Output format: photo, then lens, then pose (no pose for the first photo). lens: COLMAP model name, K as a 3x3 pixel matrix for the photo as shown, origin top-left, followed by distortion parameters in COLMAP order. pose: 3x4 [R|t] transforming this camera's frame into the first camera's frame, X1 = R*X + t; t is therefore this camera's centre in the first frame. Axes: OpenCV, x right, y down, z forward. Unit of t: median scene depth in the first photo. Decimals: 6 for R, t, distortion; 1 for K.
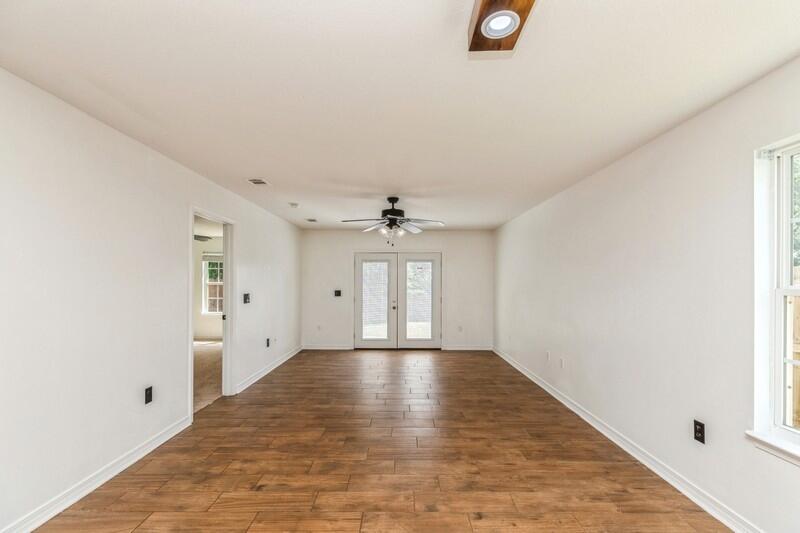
lens RADIAL K [[359.1, 0, 403.1], [0, 359.1, 280.9], [0, 0, 1]] dist [0.003694, 0.000424]
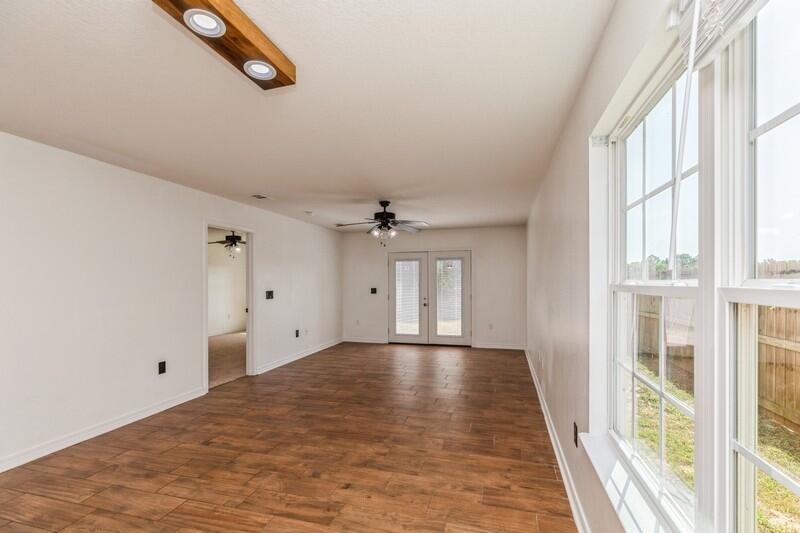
lens RADIAL K [[358.0, 0, 406.1], [0, 358.0, 280.3], [0, 0, 1]] dist [0.005114, 0.000158]
pose [[0.964011, -0.008006, -0.265743, 0.319085], [0.008950, 0.999957, 0.002340, 0.002261], [0.265713, -0.004634, 0.964041, -0.015940]]
